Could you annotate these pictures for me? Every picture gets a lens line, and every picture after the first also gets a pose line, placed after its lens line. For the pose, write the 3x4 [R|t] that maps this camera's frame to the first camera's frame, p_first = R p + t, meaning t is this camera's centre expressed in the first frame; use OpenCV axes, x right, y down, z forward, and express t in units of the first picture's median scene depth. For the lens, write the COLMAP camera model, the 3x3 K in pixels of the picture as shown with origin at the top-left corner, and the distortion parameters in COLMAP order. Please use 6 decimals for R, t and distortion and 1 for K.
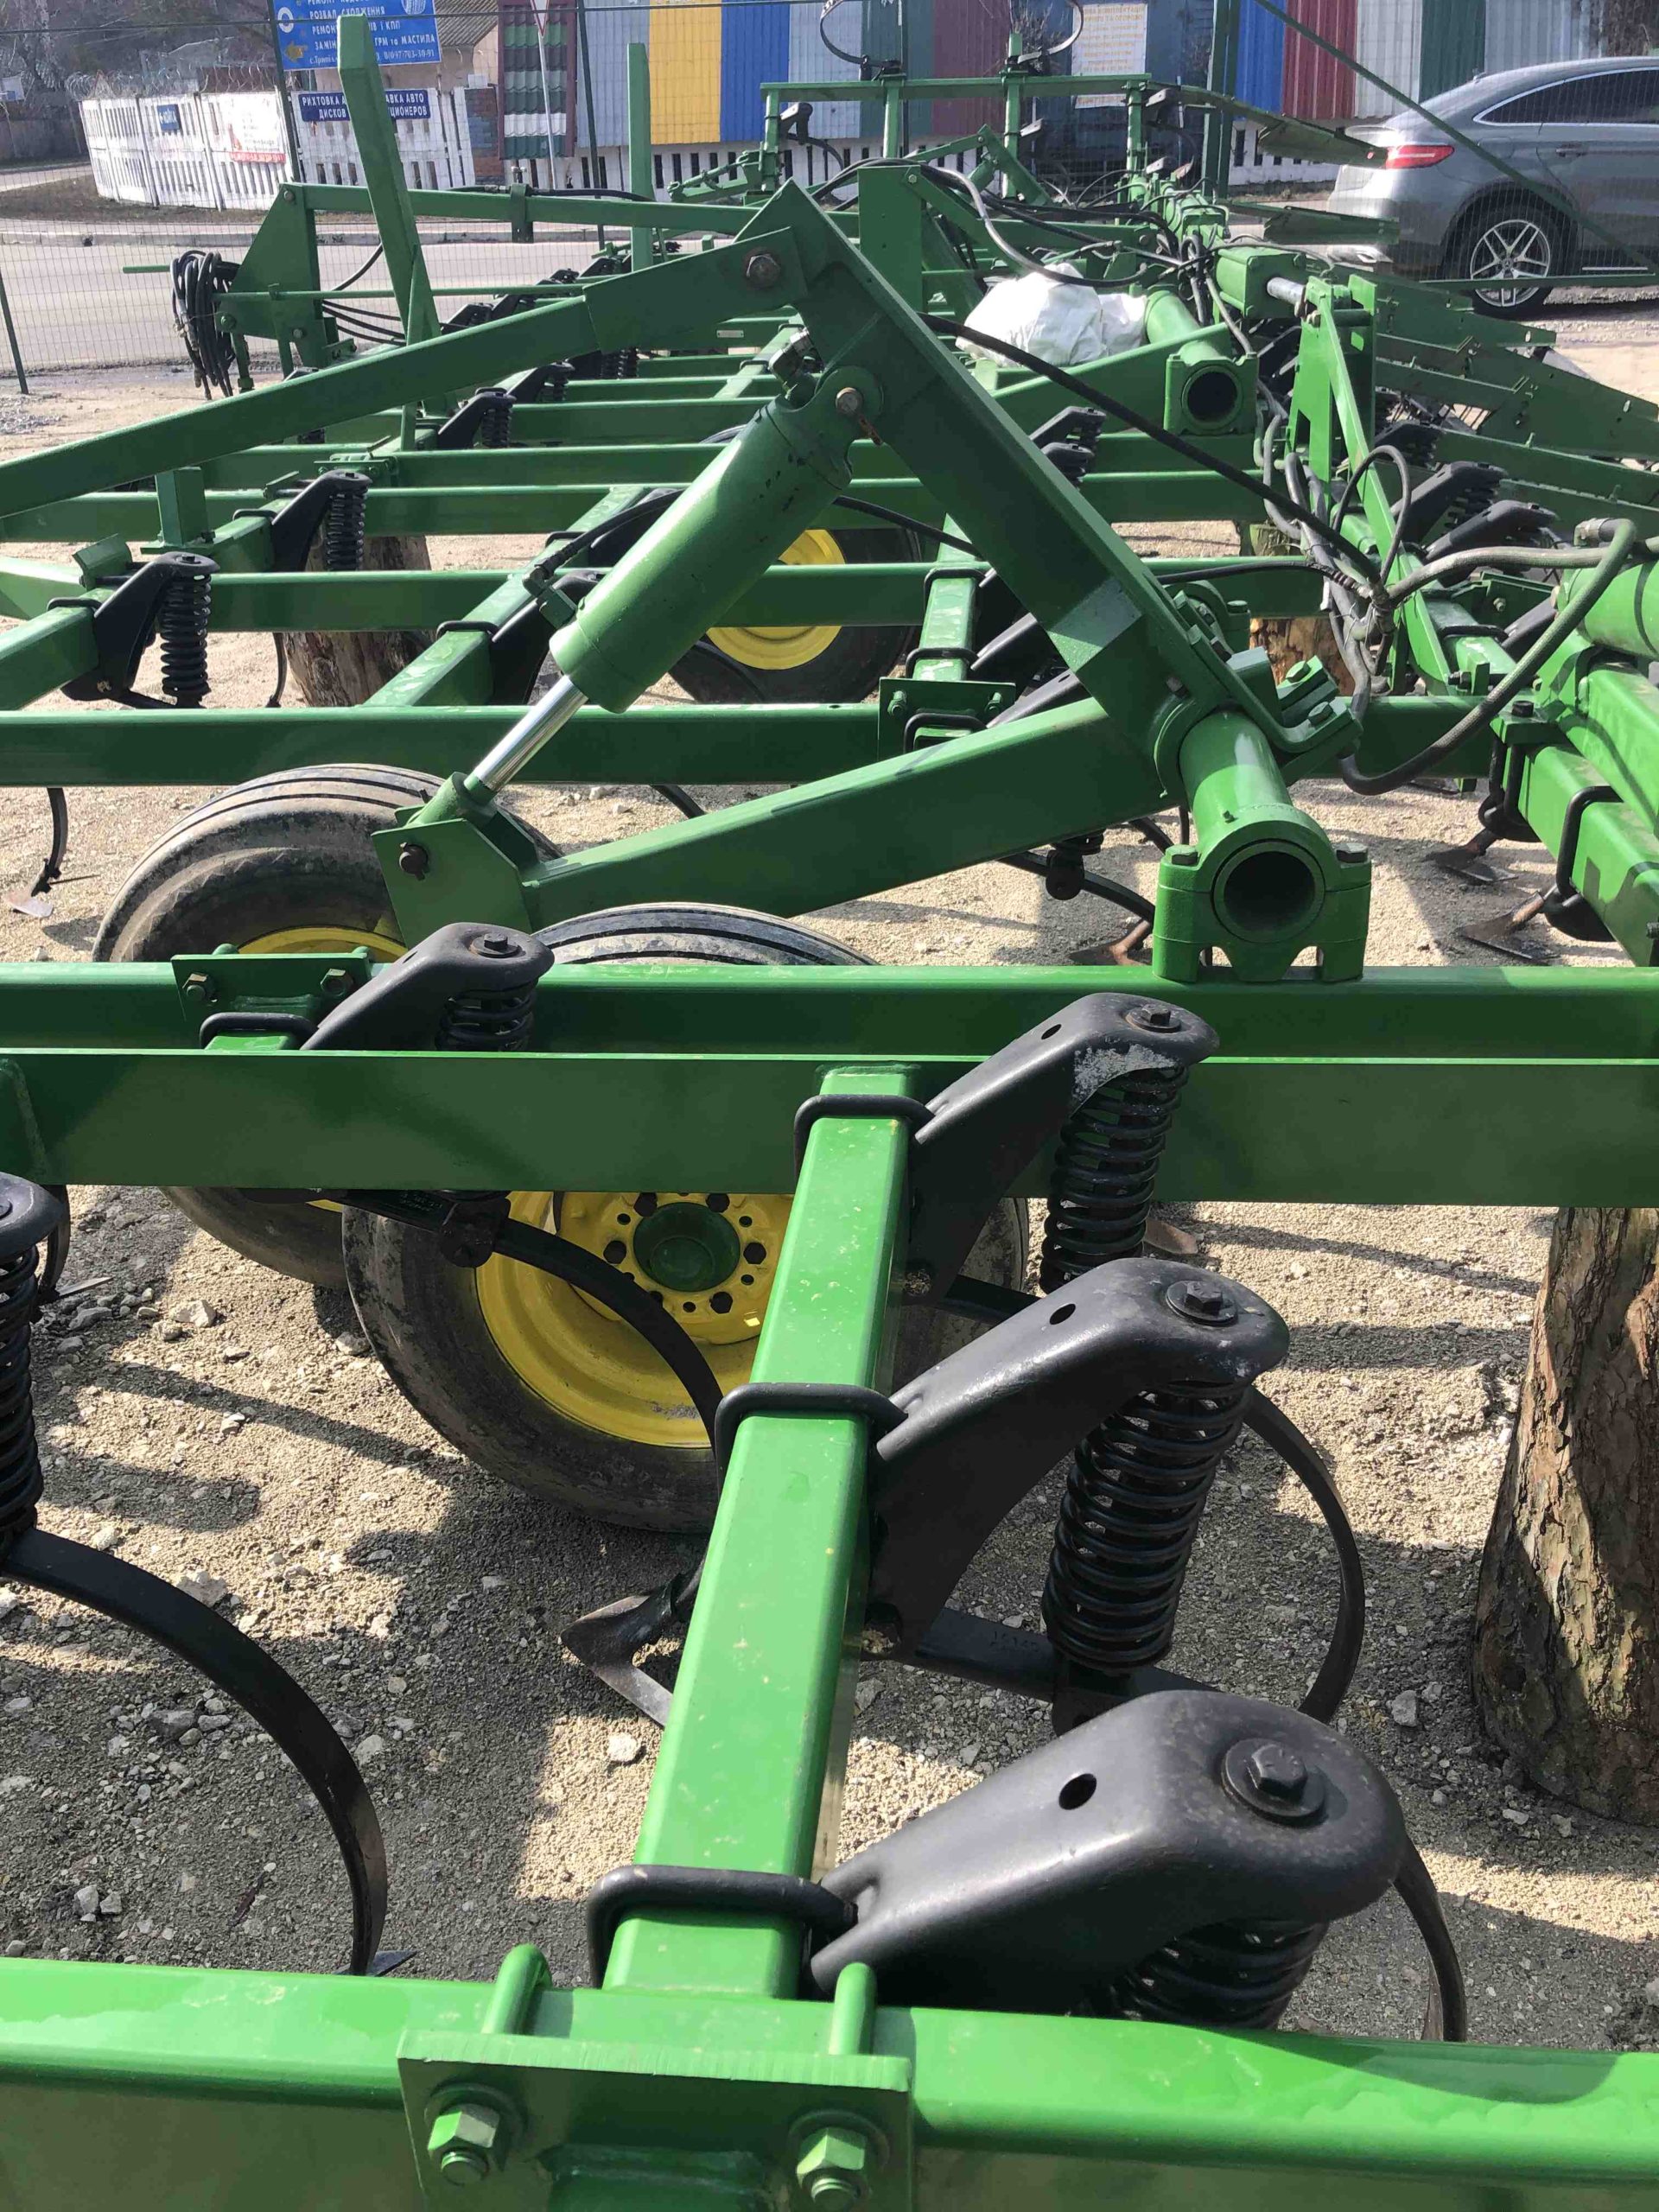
lens RADIAL K [[1812.1, 0, 831.1], [0, 1812.1, 1097.0], [0, 0, 1]] dist [0.025951, -0.019479]
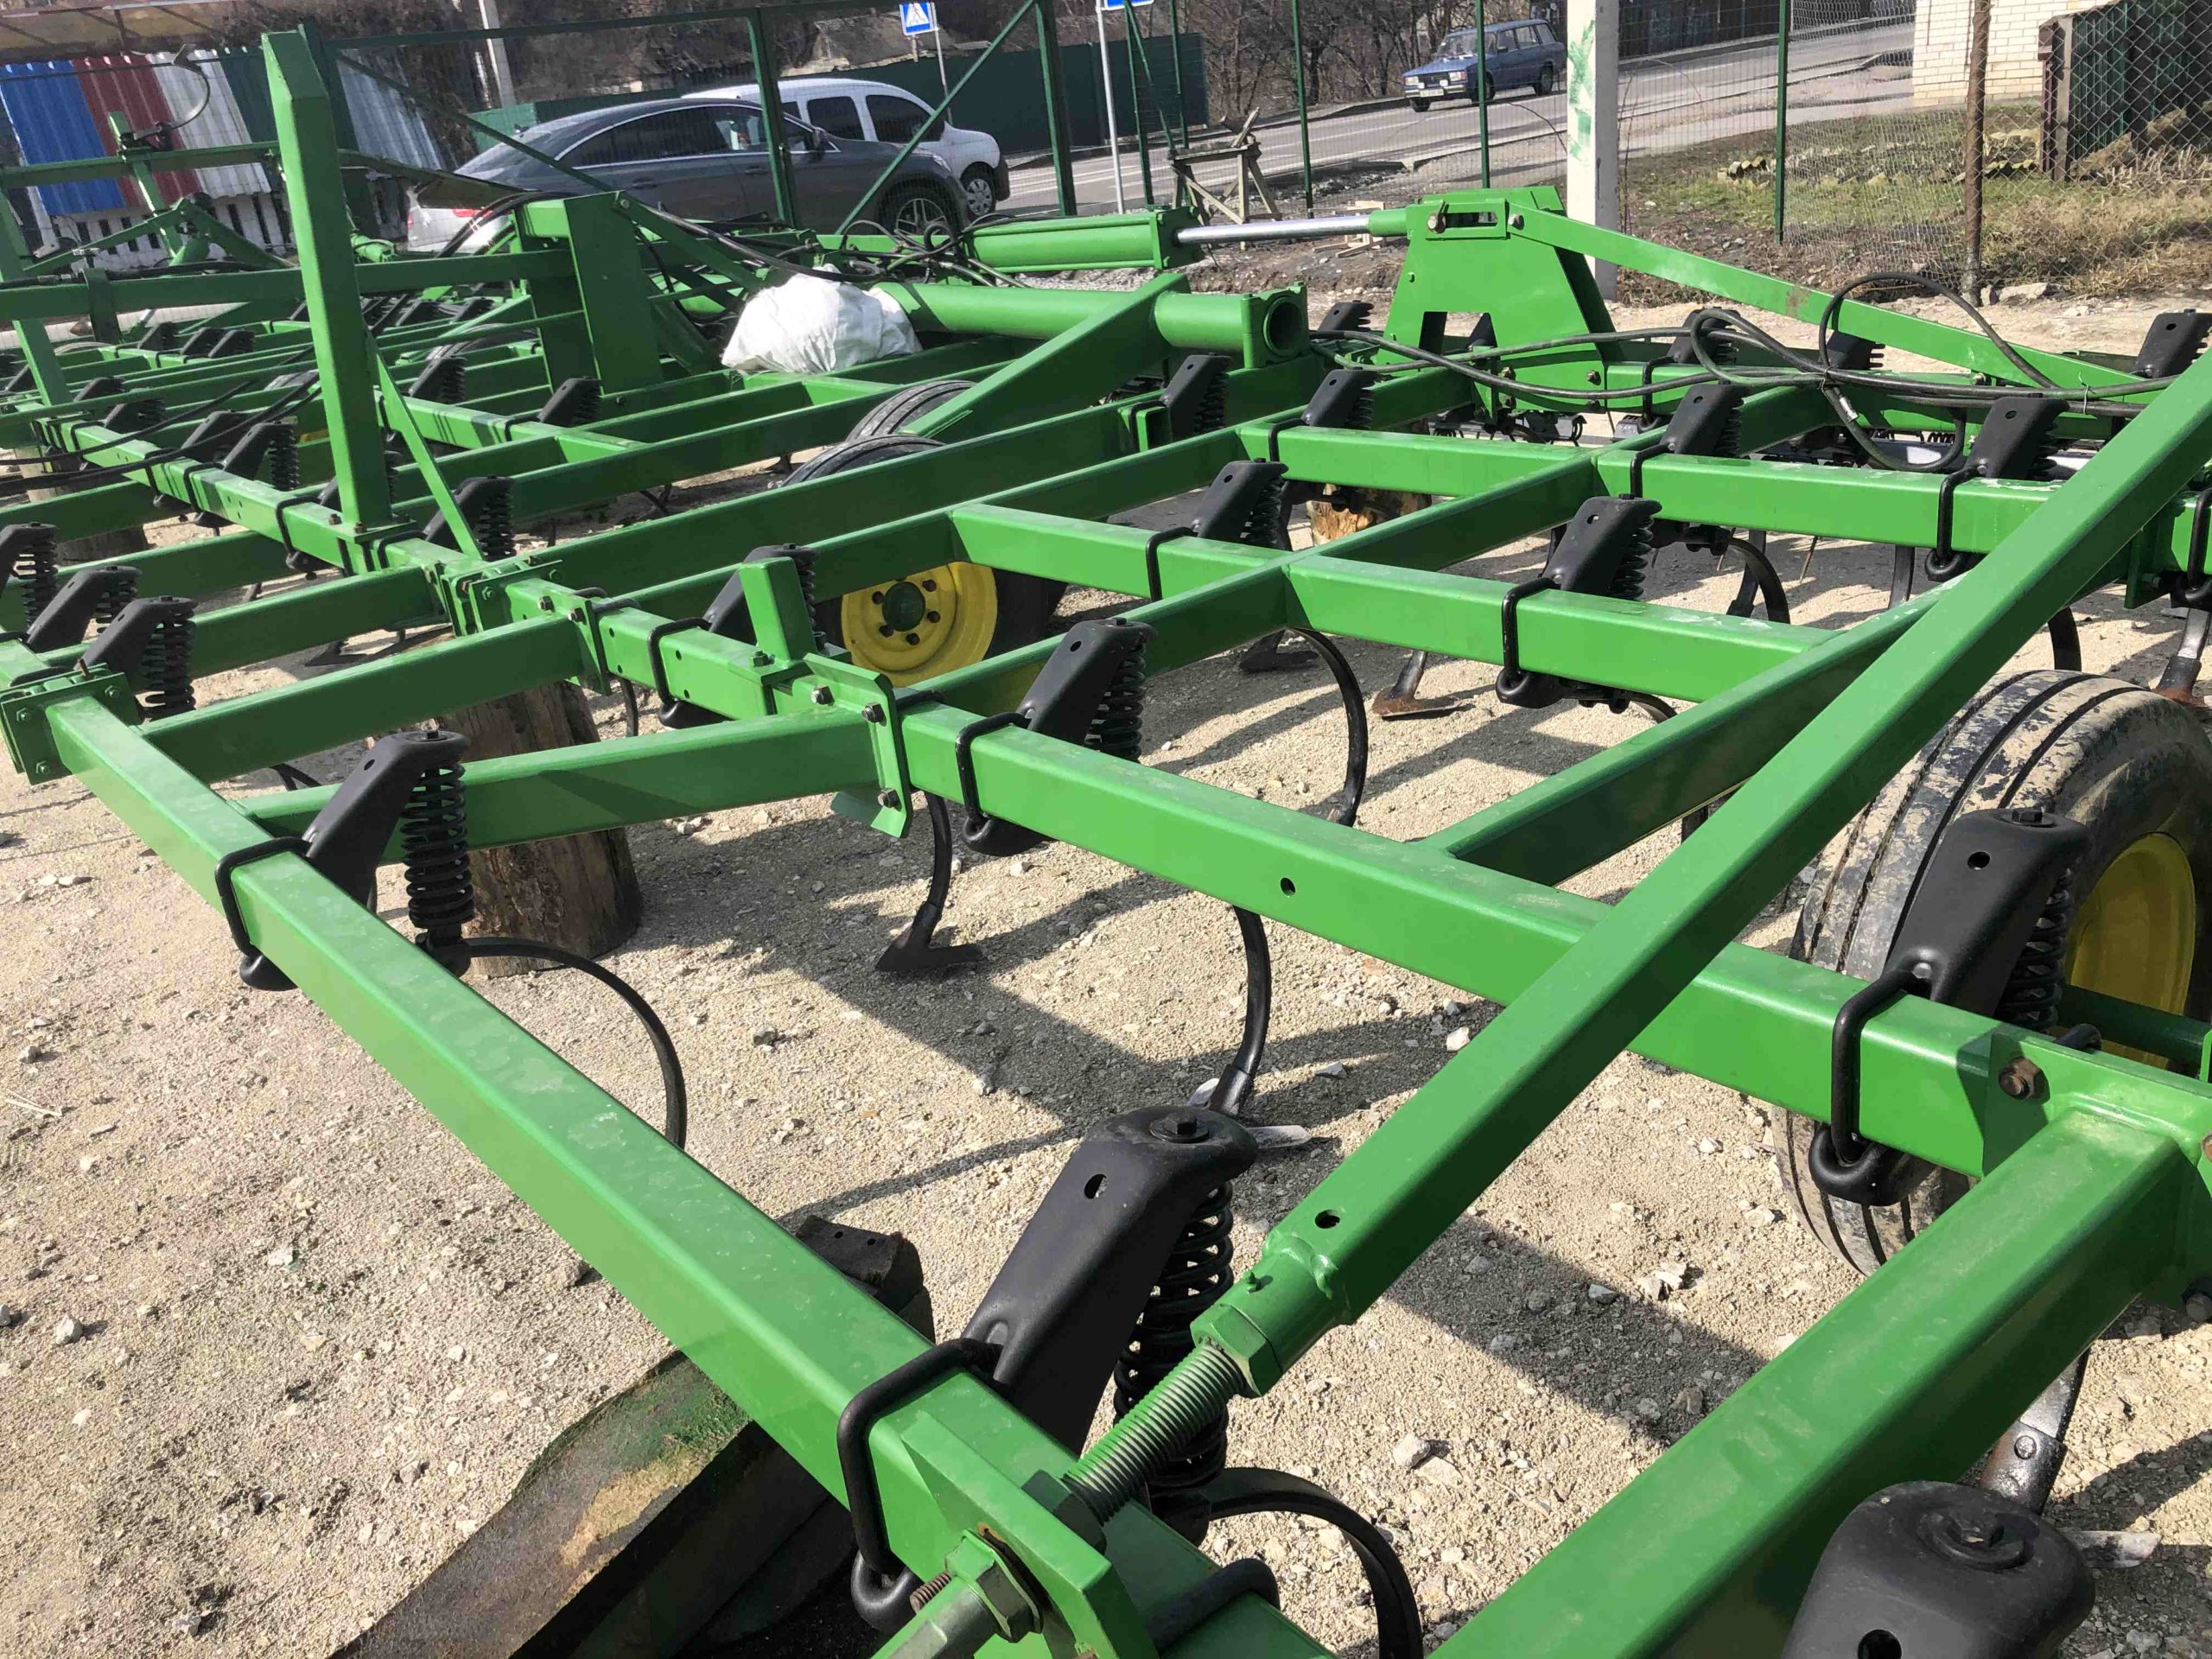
lens RADIAL K [[1812.1, 0, 1094.0], [0, 1812.1, 815.1], [0, 0, 1]] dist [0.025951, -0.019479]
pose [[0.726600, -0.307123, 0.614596, -0.738576], [0.403394, 0.914813, -0.019763, -0.187095], [-0.556171, 0.262285, 0.788594, 0.388424]]
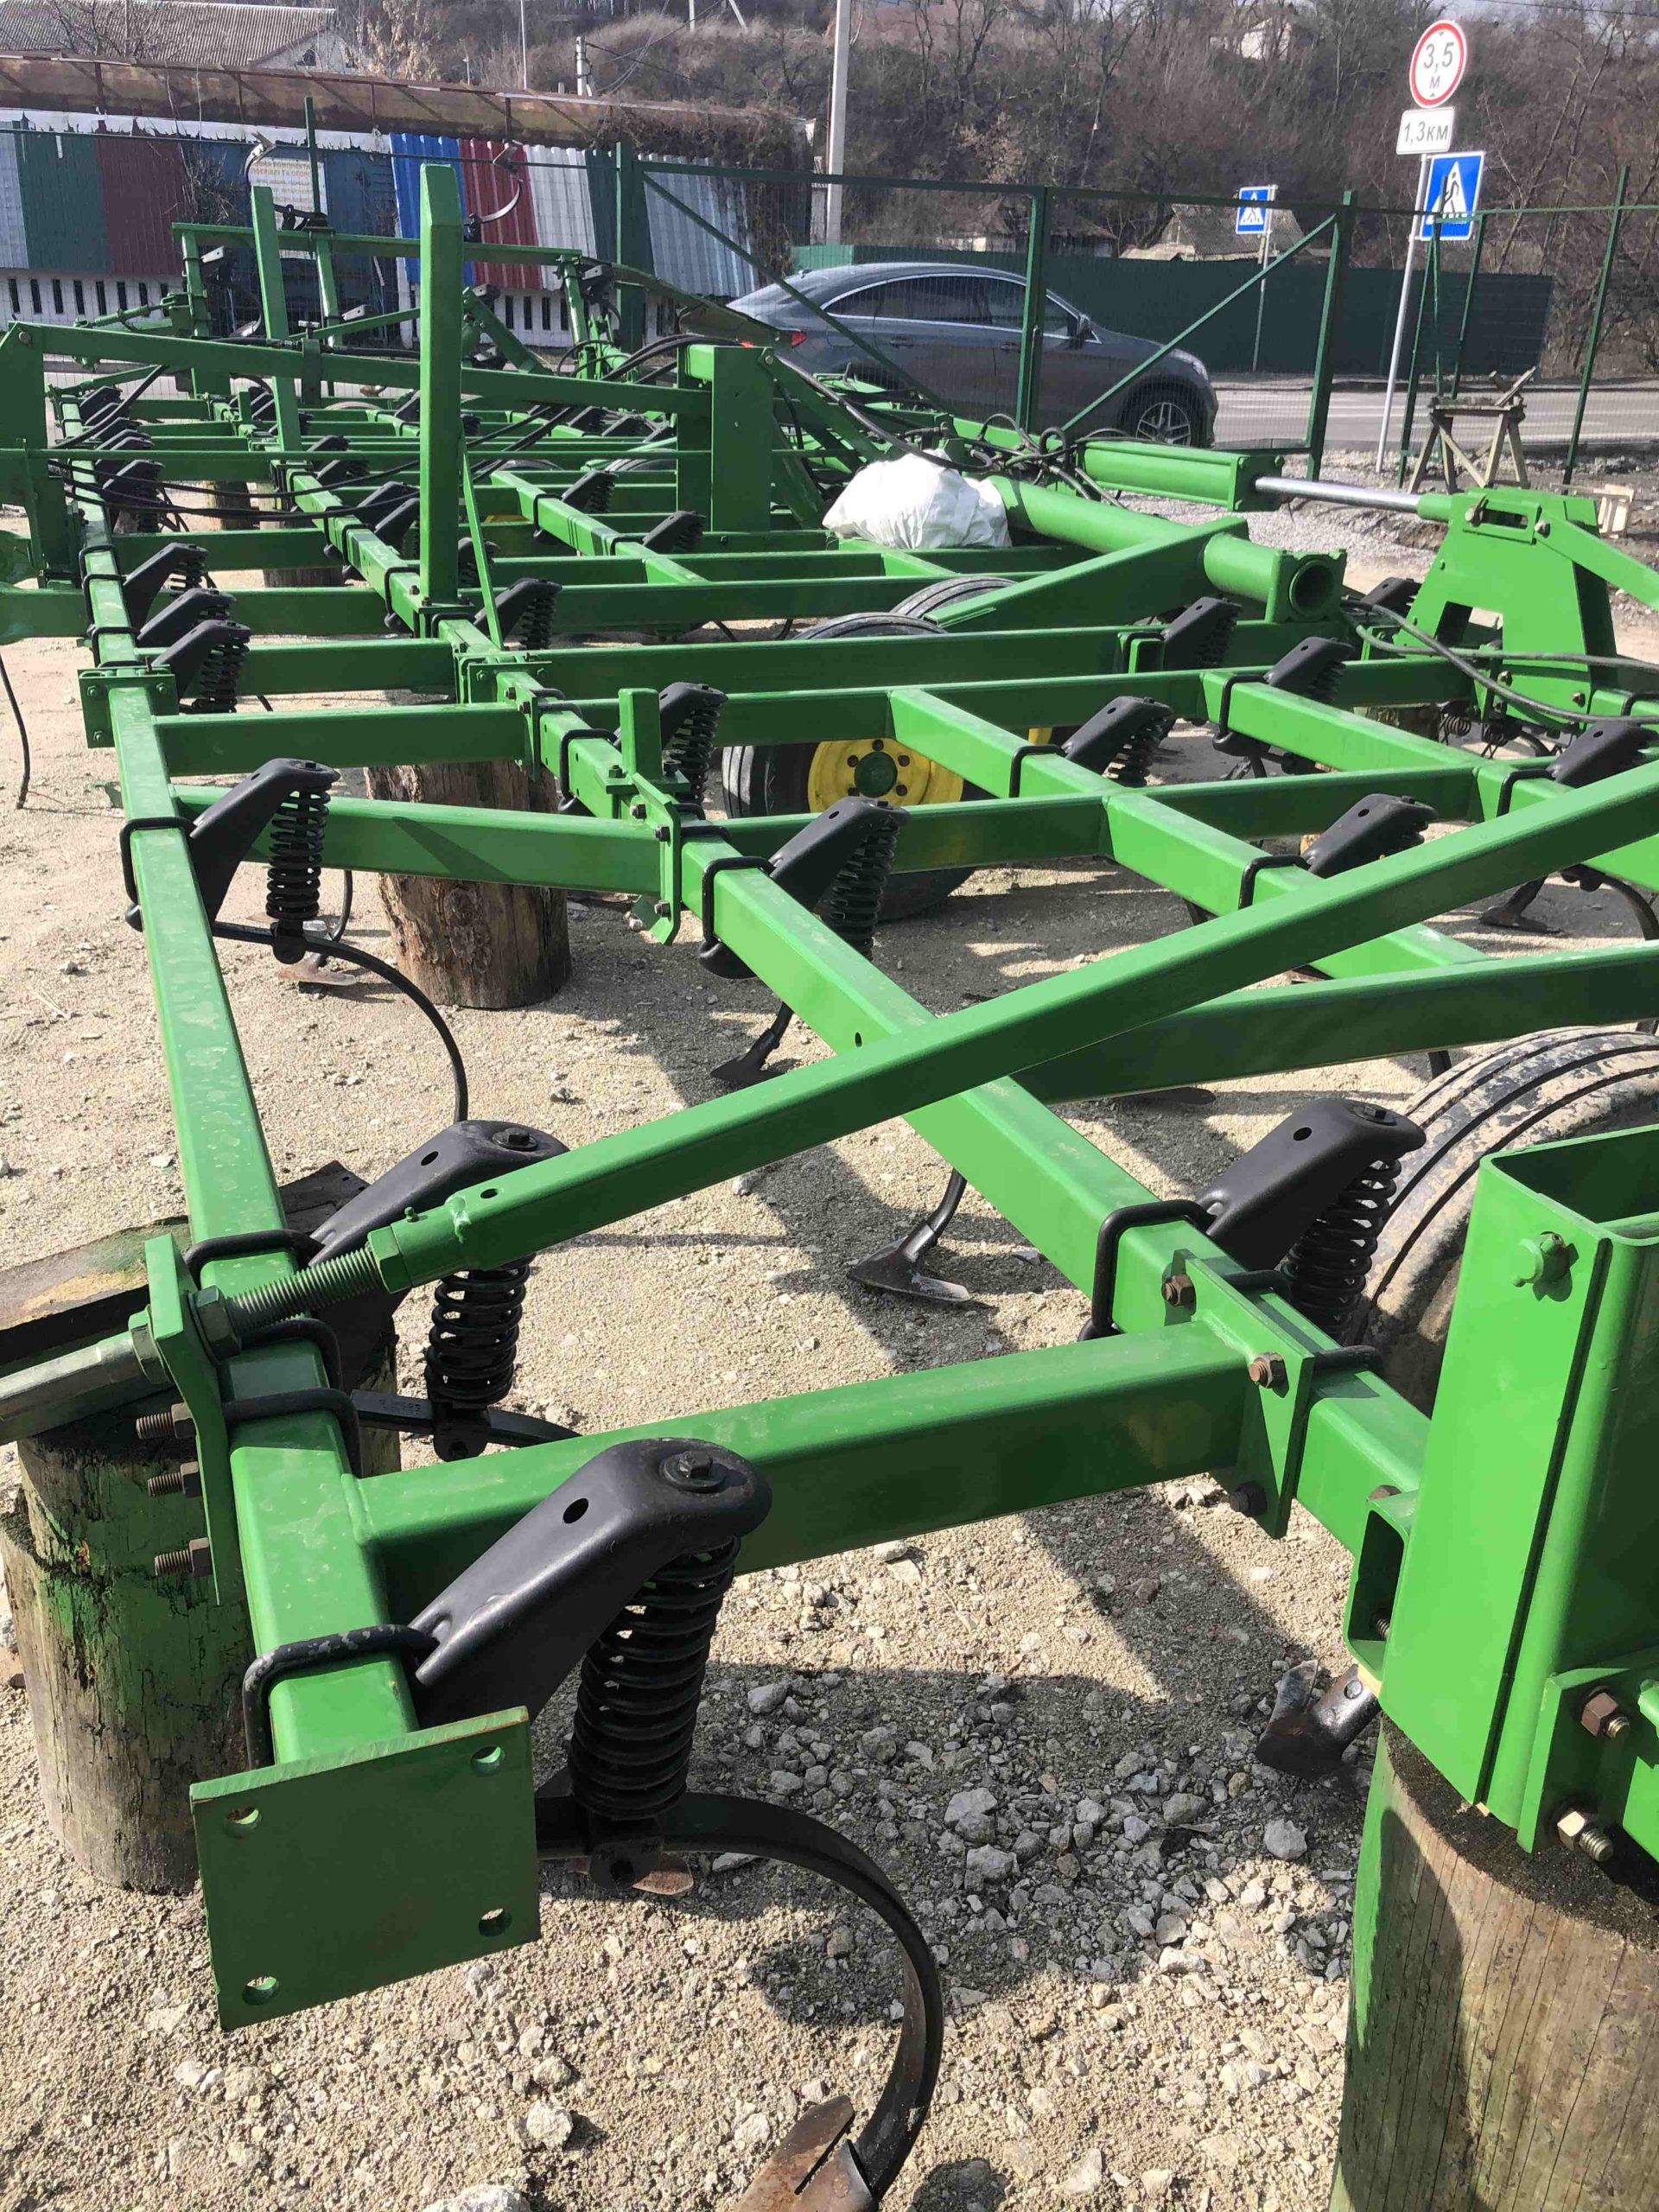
lens RADIAL K [[1812.1, 0, 830.3], [0, 1812.1, 1094.4], [0, 0, 1]] dist [0.025951, -0.019479]
pose [[0.900837, -0.119509, 0.417384, -0.648246], [0.149266, 0.988017, -0.039262, -0.112852], [-0.407690, 0.097670, 0.907882, 0.218779]]
